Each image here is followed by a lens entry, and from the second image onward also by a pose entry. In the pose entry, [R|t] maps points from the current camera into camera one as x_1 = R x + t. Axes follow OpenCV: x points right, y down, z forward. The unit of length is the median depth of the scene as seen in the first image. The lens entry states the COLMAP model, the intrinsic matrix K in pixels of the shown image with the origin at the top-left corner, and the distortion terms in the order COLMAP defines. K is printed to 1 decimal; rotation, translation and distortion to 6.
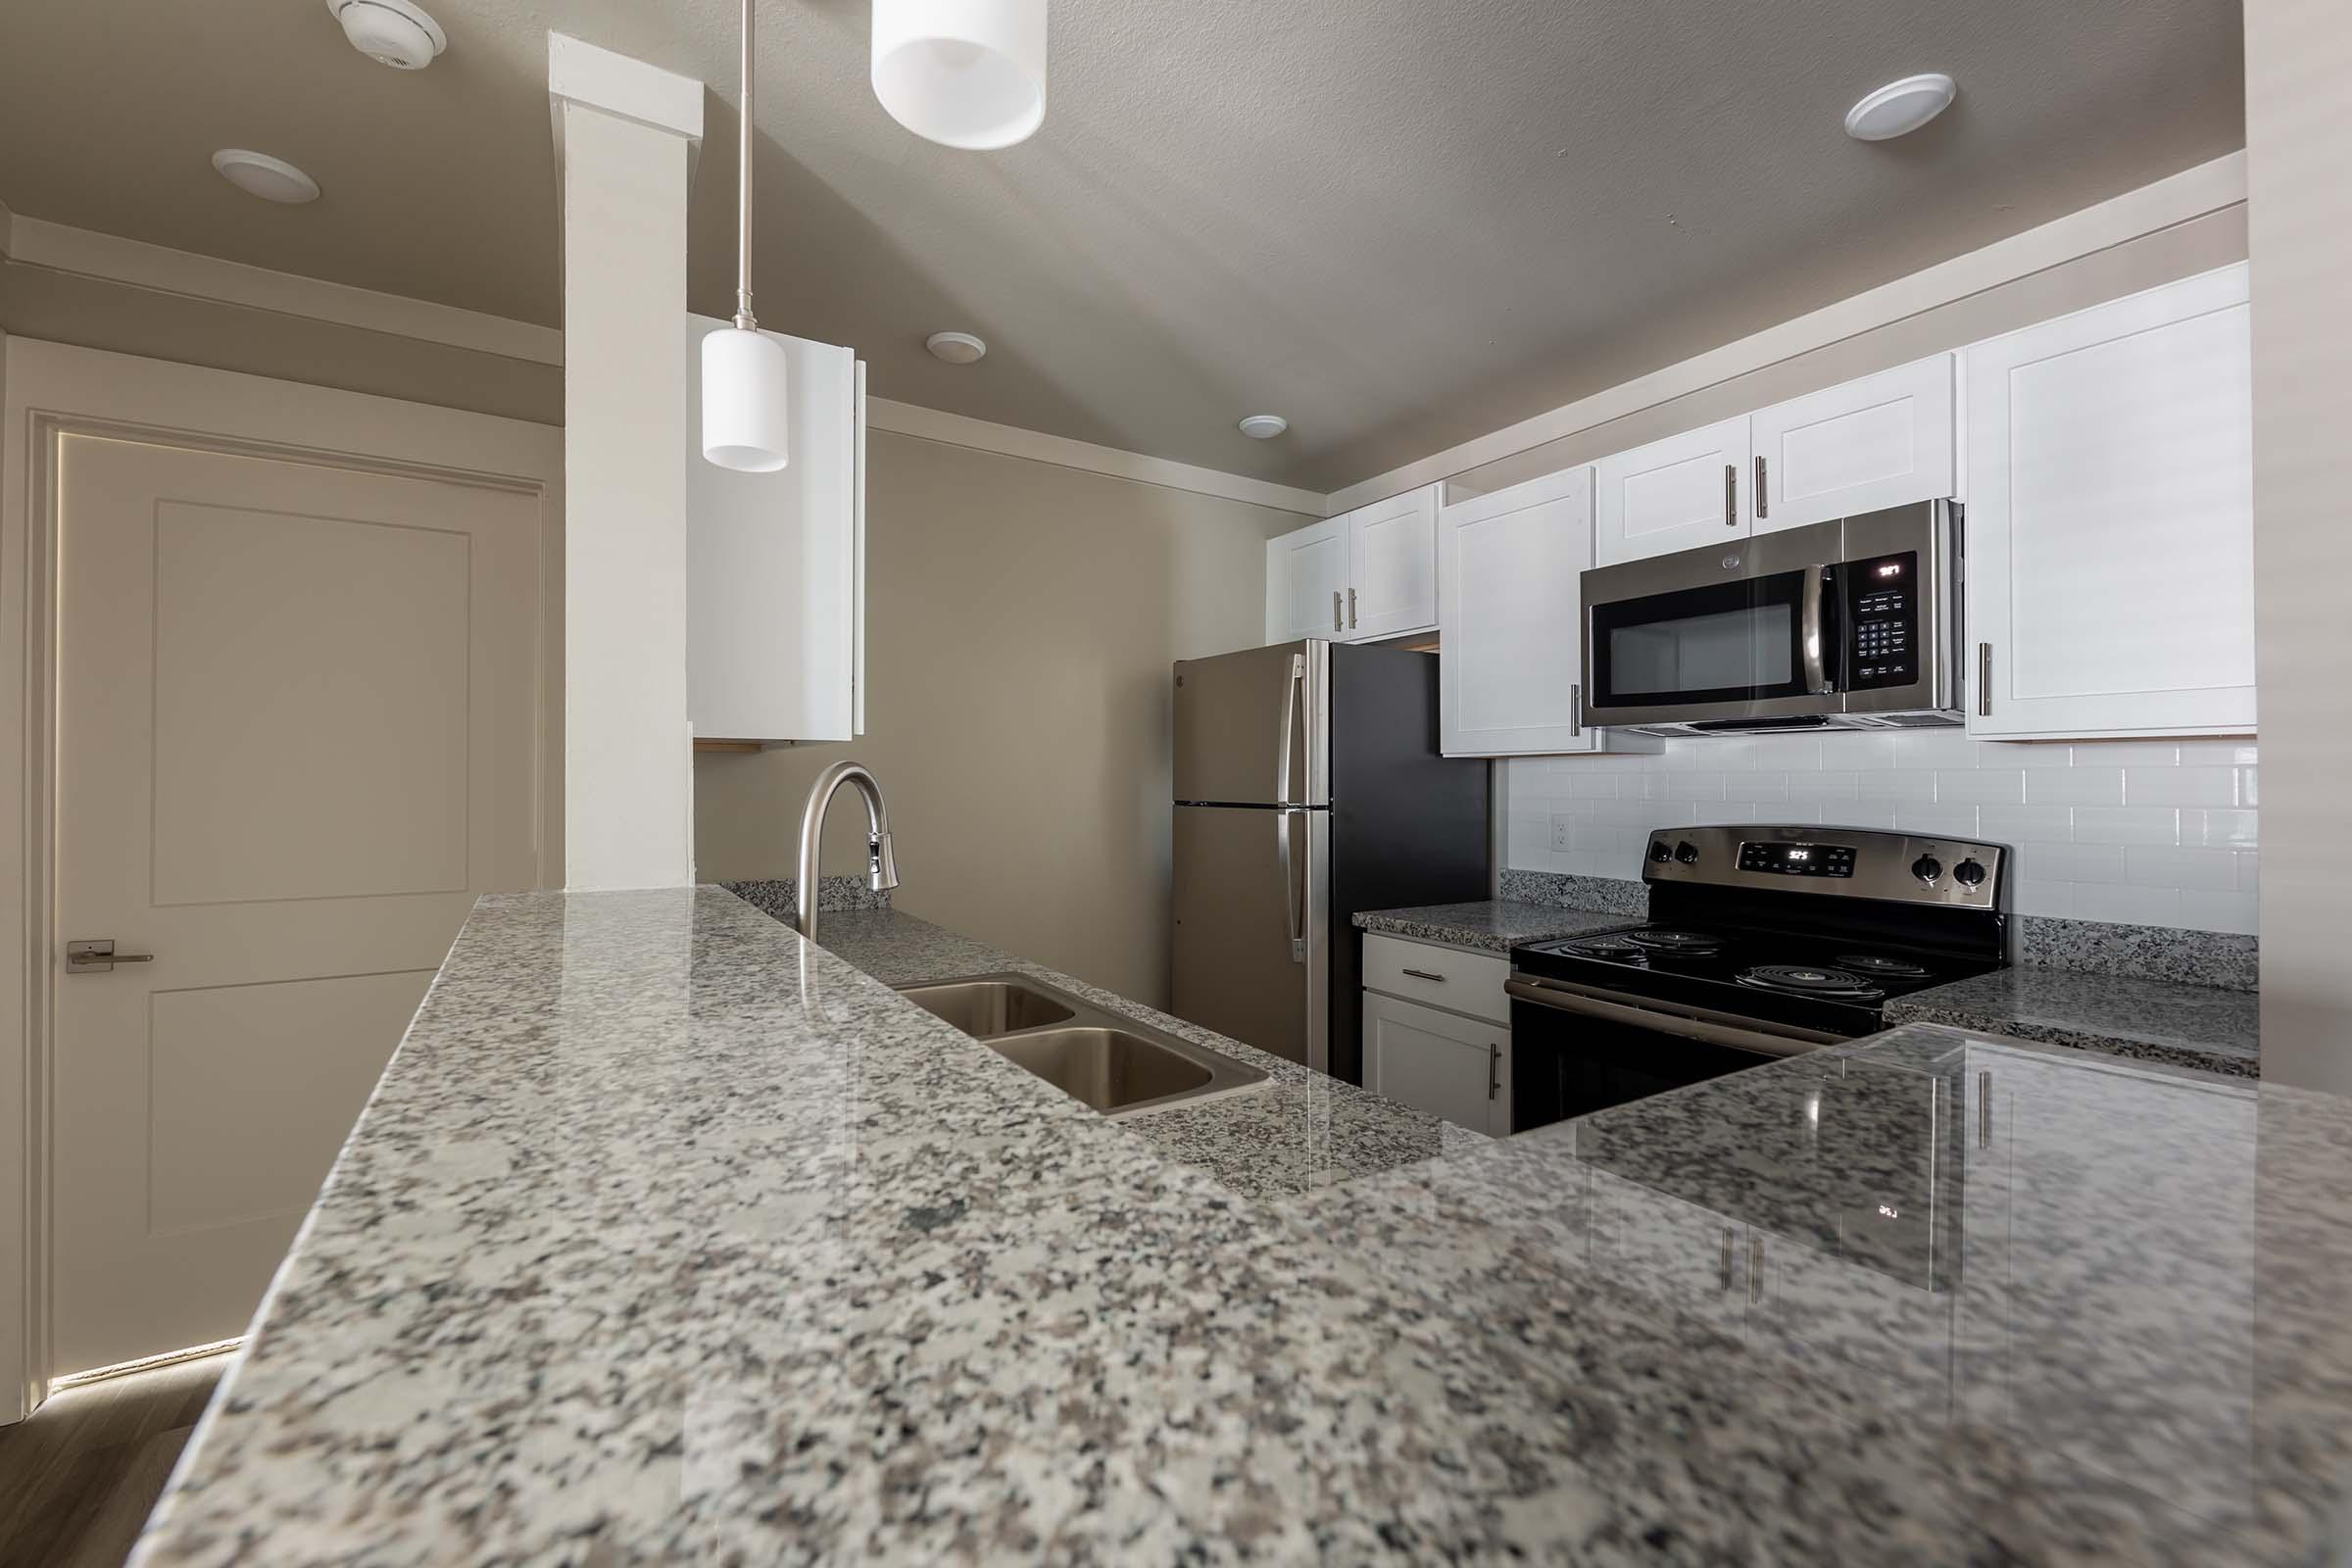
lens RADIAL K [[970.2, 0, 1186.7], [0, 970.2, 777.5], [0, 0, 1]] dist [0.001895, -0.002126]
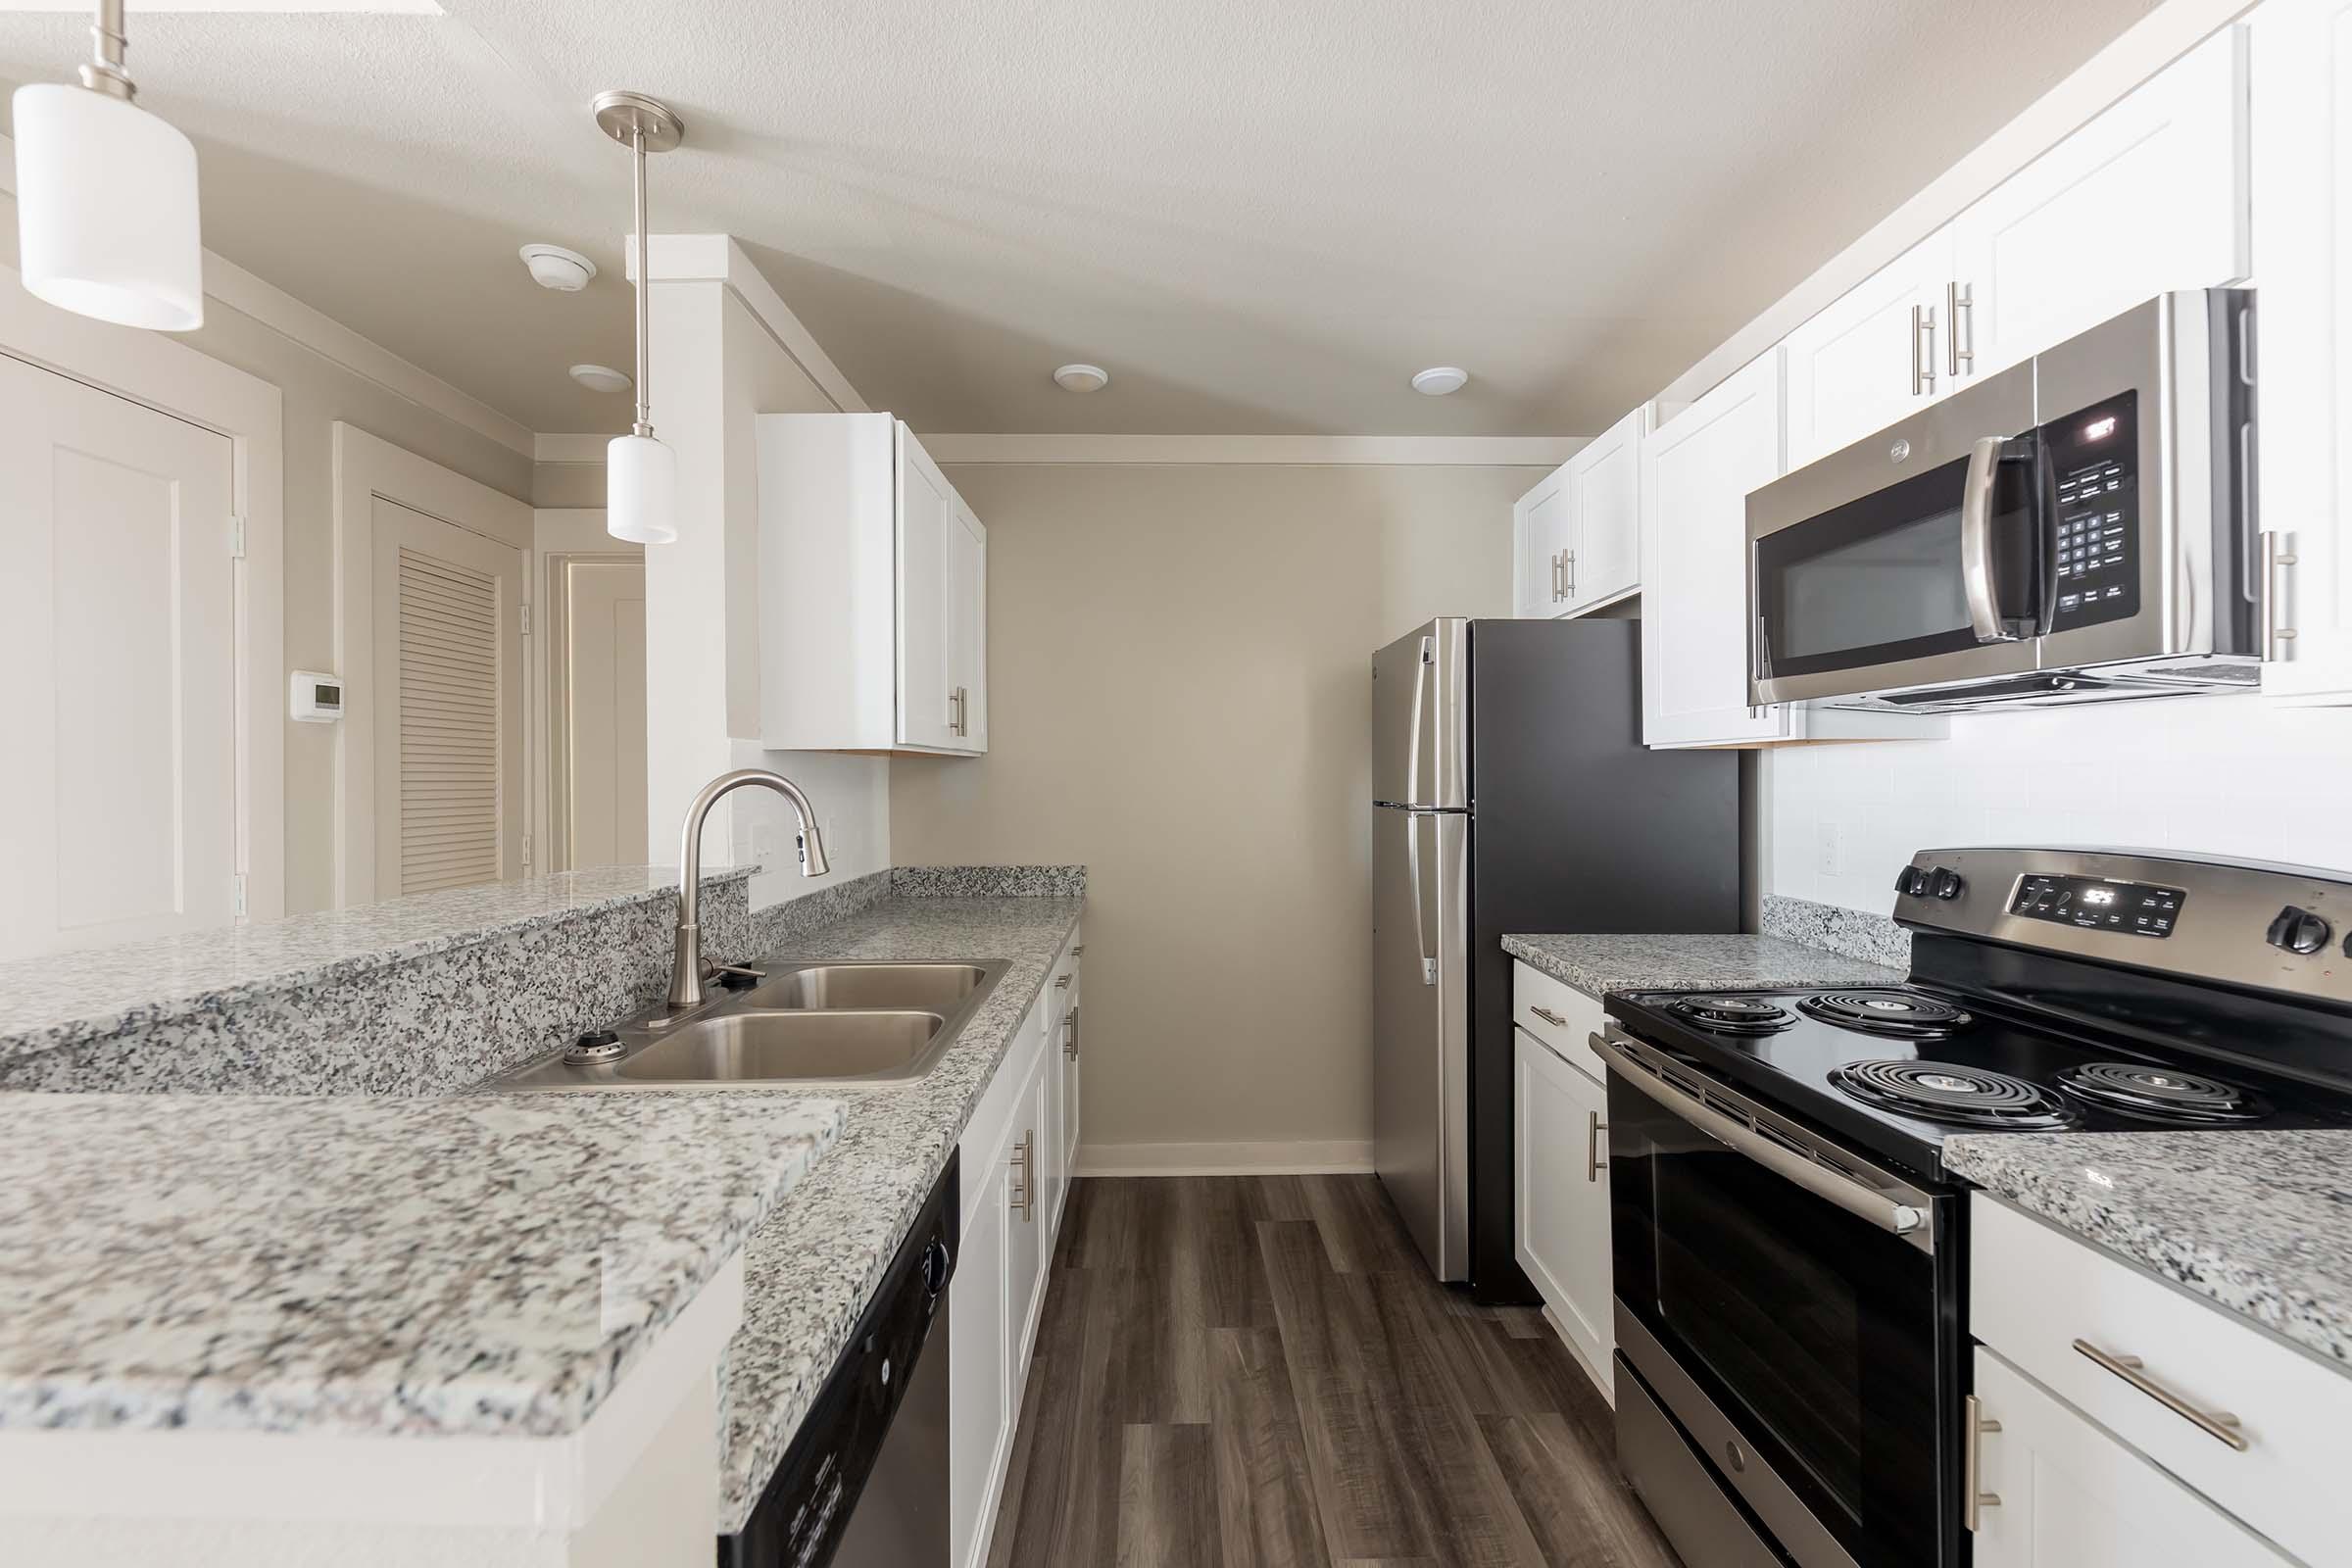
lens RADIAL K [[970.2, 0, 1179.3], [0, 970.2, 781.9], [0, 0, 1]] dist [0.001895, -0.002126]
pose [[0.848582, -0.003412, -0.529053, 0.458859], [0.007774, 0.999952, 0.006019, -0.002558], [0.529007, -0.009220, 0.848567, 0.155045]]
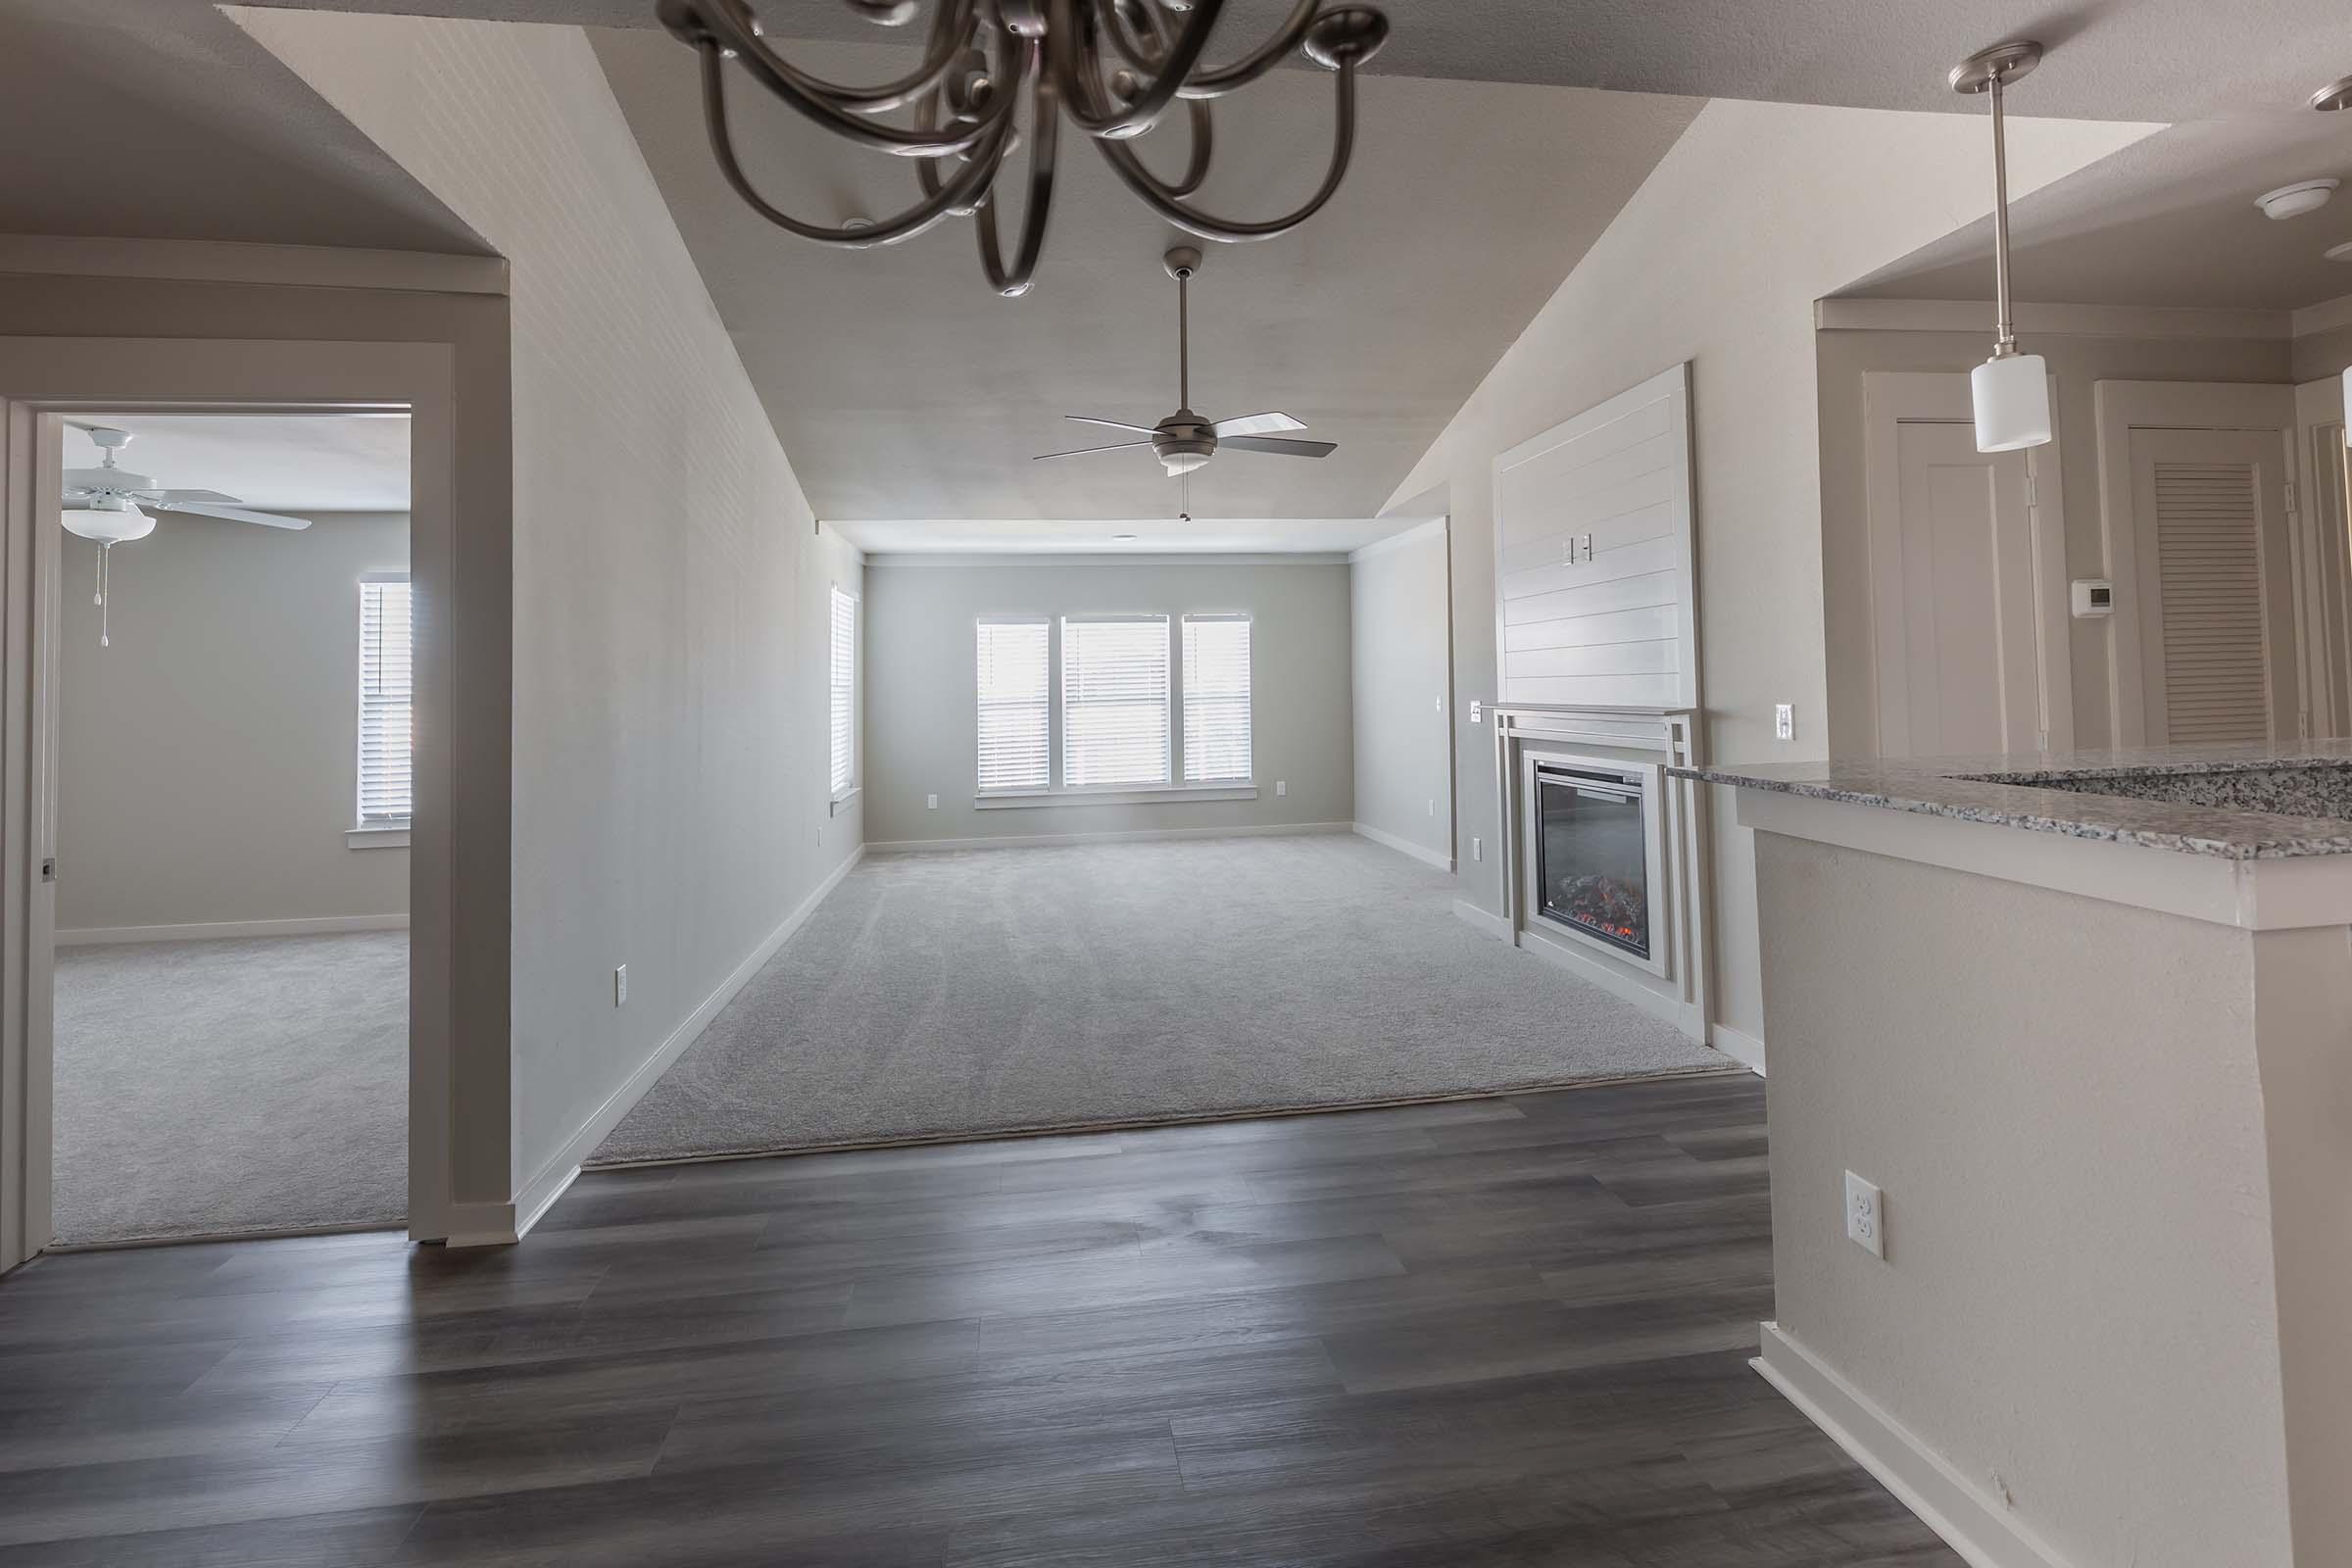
lens RADIAL K [[1037.2, 0, 1179.1], [0, 1037.2, 649.2], [0, 0, 1]] dist [0.003916, -0.000652]
pose [[-0.407117, -0.024179, -0.913056, 0.906769], [0.026832, 0.998902, -0.038416, -0.002028], [0.912982, -0.040139, -0.406021, -0.006171]]
